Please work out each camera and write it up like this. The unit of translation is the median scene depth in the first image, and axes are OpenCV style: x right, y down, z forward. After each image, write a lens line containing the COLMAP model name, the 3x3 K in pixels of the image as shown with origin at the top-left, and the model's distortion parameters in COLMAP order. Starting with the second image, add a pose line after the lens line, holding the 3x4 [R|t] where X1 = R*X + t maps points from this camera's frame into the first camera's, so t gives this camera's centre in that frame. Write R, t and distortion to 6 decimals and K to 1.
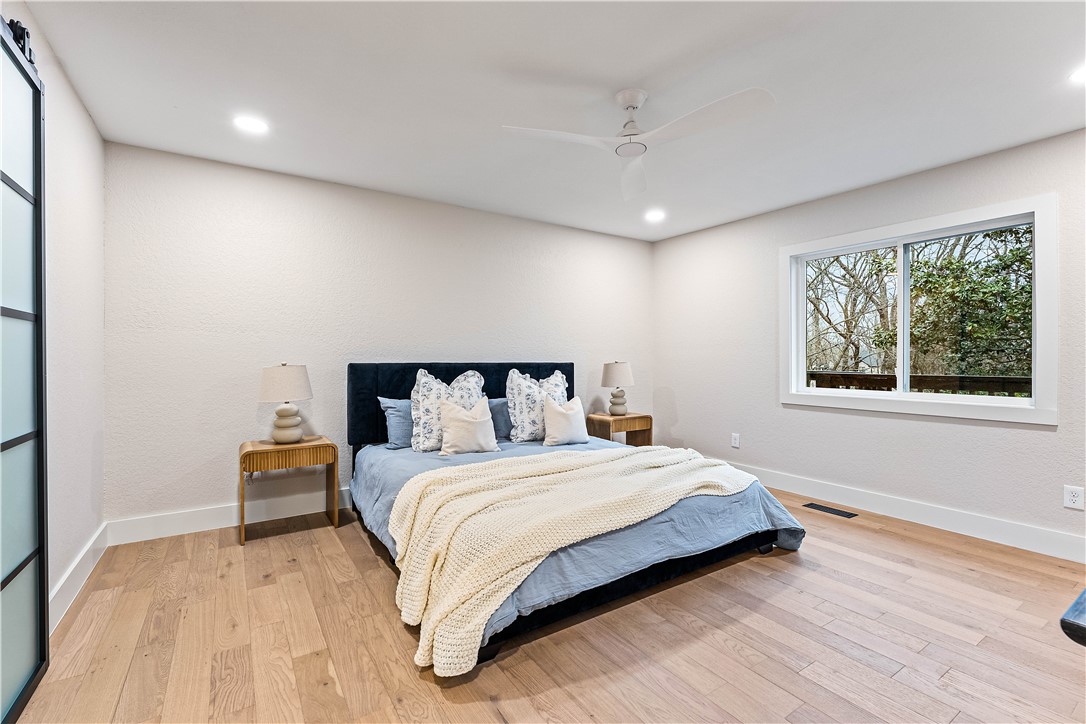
lens RADIAL K [[476.9, 0, 537.1], [0, 476.9, 351.0], [0, 0, 1]] dist [-0.002578, -0.000706]
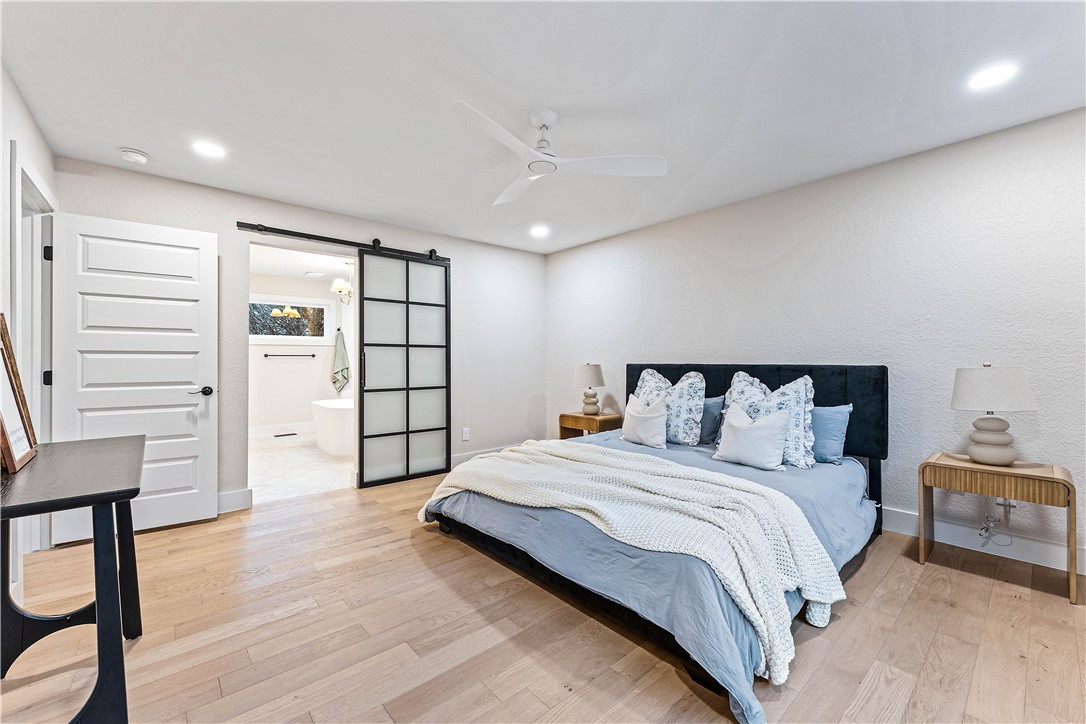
lens RADIAL K [[442.6, 0, 542.9], [0, 442.6, 363.3], [0, 0, 1]] dist [-0.003969, 0.000145]
pose [[0.144177, 0.002947, -0.989548, 0.885515], [0.015692, 0.999863, 0.005264, 0.015376], [0.989428, -0.016287, 0.144111, 0.648228]]
